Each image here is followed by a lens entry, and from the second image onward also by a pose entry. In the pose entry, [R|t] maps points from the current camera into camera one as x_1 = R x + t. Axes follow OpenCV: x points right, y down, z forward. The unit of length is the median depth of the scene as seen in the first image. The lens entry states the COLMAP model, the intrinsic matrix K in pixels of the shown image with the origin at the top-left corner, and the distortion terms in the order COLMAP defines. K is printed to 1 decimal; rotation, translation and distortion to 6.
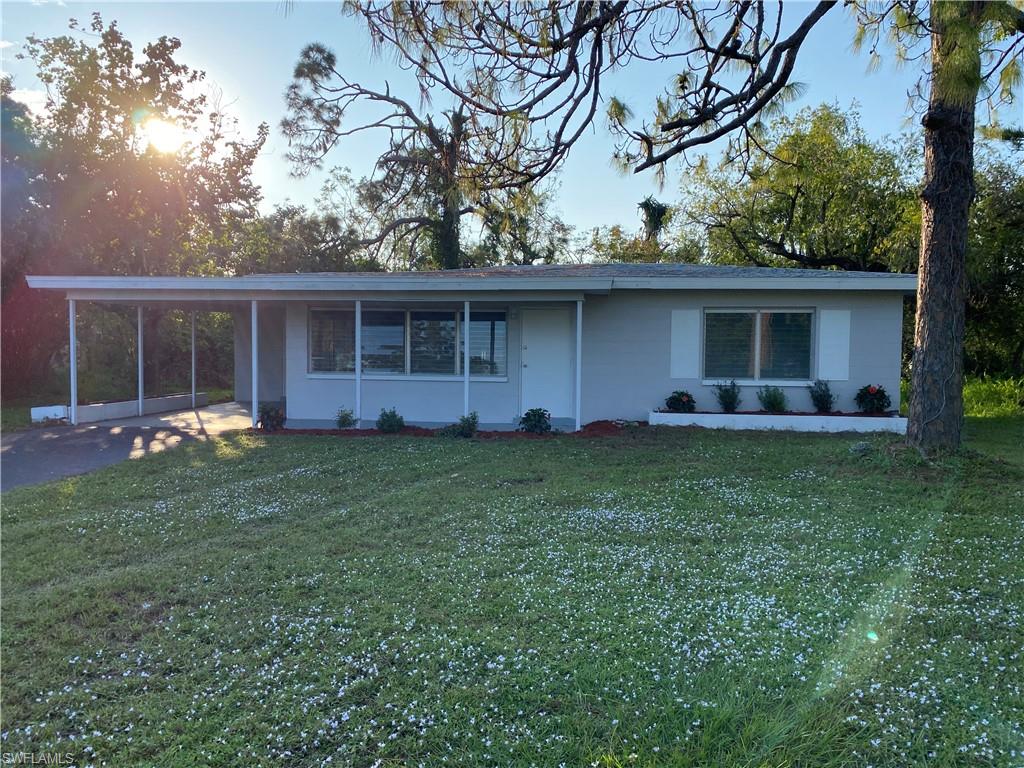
lens RADIAL K [[770.4, 0, 512.0], [0, 770.4, 384.0], [0, 0, 1]] dist [-0.000284, 0.053012]
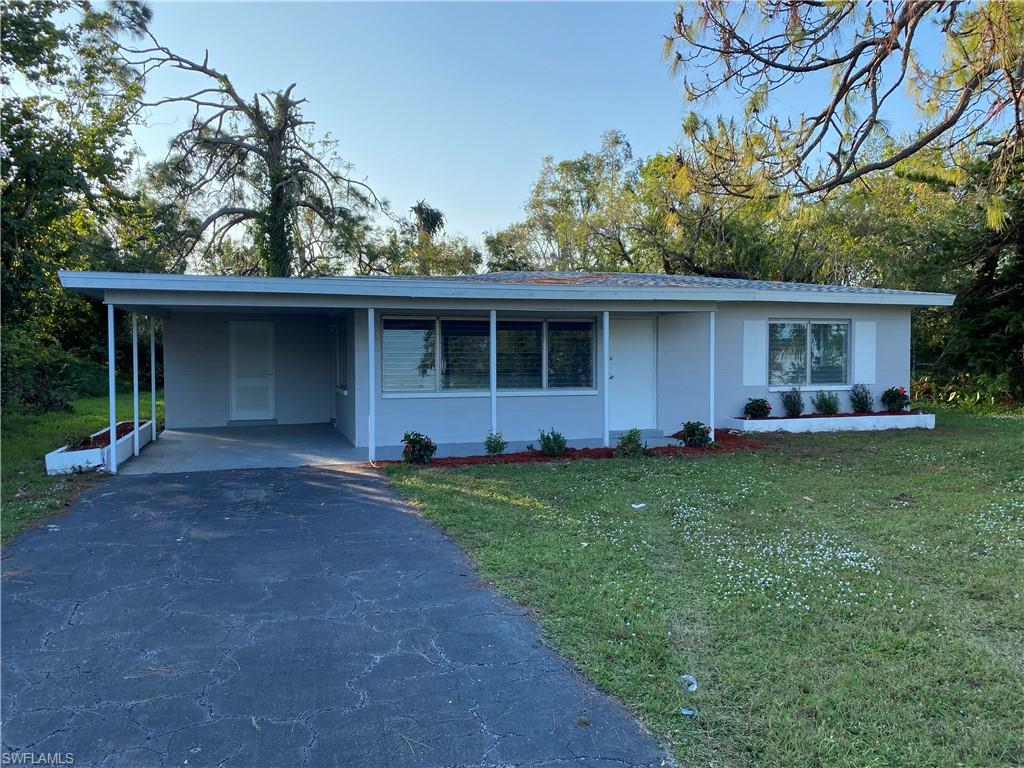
lens RADIAL K [[773.4, 0, 512.0], [0, 773.4, 384.0], [0, 0, 1]] dist [0.002124, 0.006503]
pose [[0.914239, -0.028117, 0.404198, -0.491151], [0.029699, 0.999556, 0.002355, -0.021801], [-0.404084, 0.009852, 0.914669, 0.163187]]
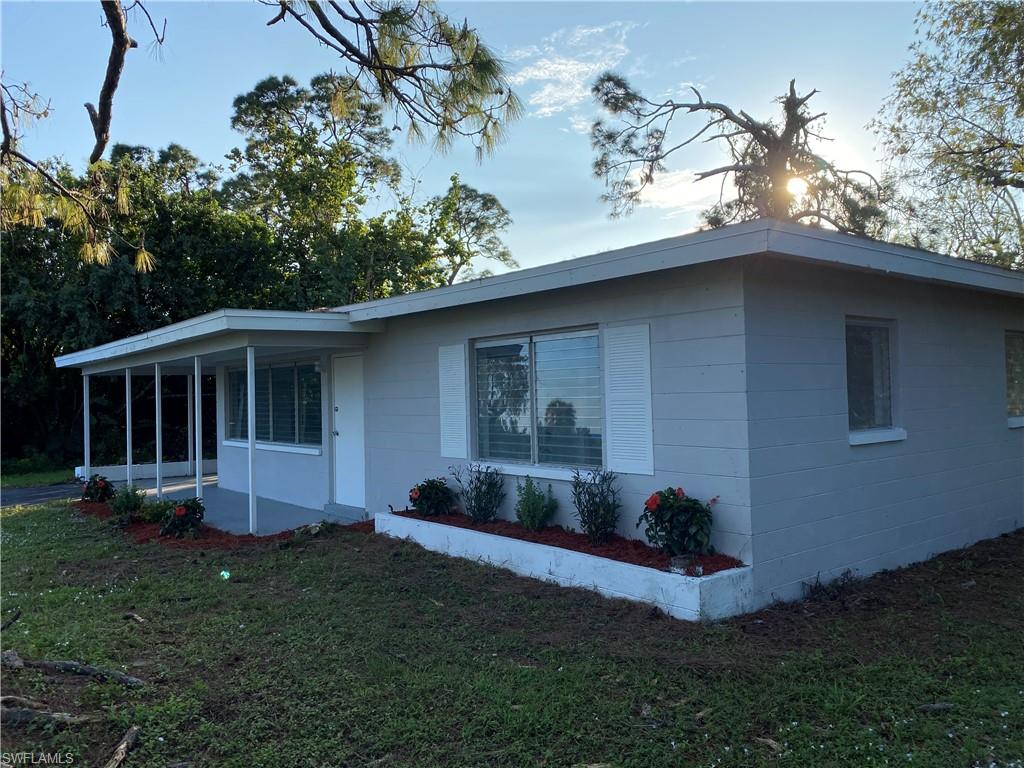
lens RADIAL K [[770.4, 0, 512.0], [0, 770.4, 384.0], [0, 0, 1]] dist [-0.000284, 0.053012]
pose [[0.710337, -0.035182, -0.702982, 0.670887], [-0.003321, 0.998571, -0.053331, -0.032997], [0.703854, 0.040217, 0.709206, 0.600987]]
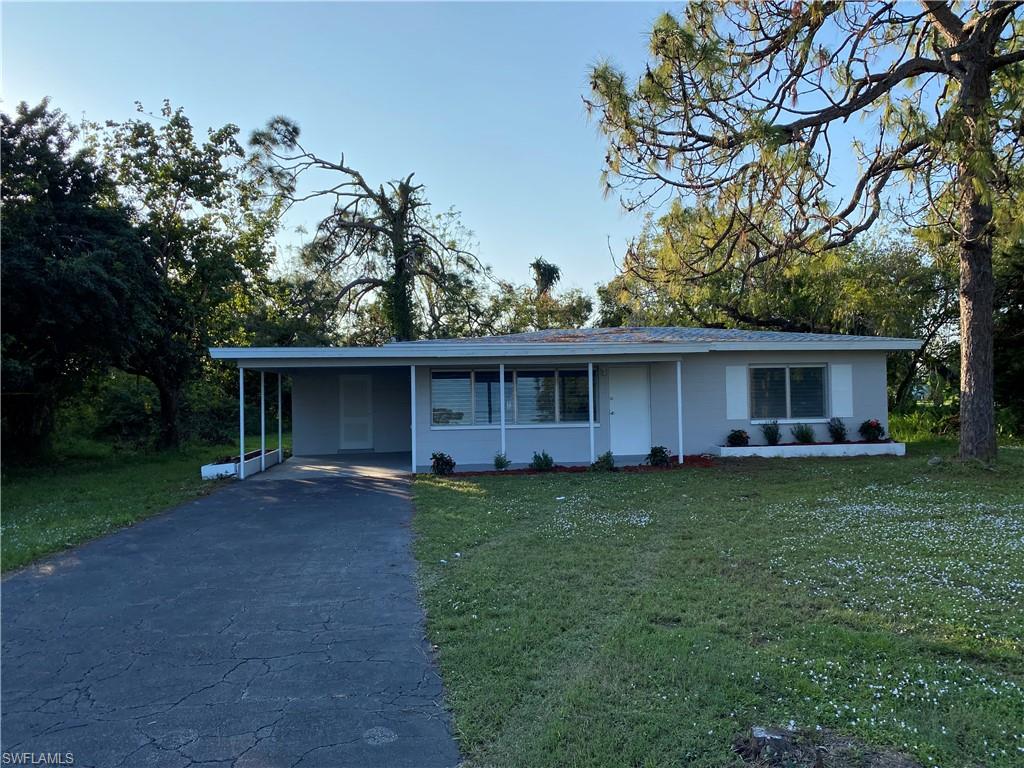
lens RADIAL K [[765.1, 0, 514.8], [0, 765.1, 387.6], [0, 0, 1]] dist [0.029007, -0.003460]
pose [[0.974327, -0.024143, 0.223840, -0.409739], [0.037040, 0.997875, -0.053599, -0.005568], [-0.222071, 0.060514, 0.973151, -0.159557]]
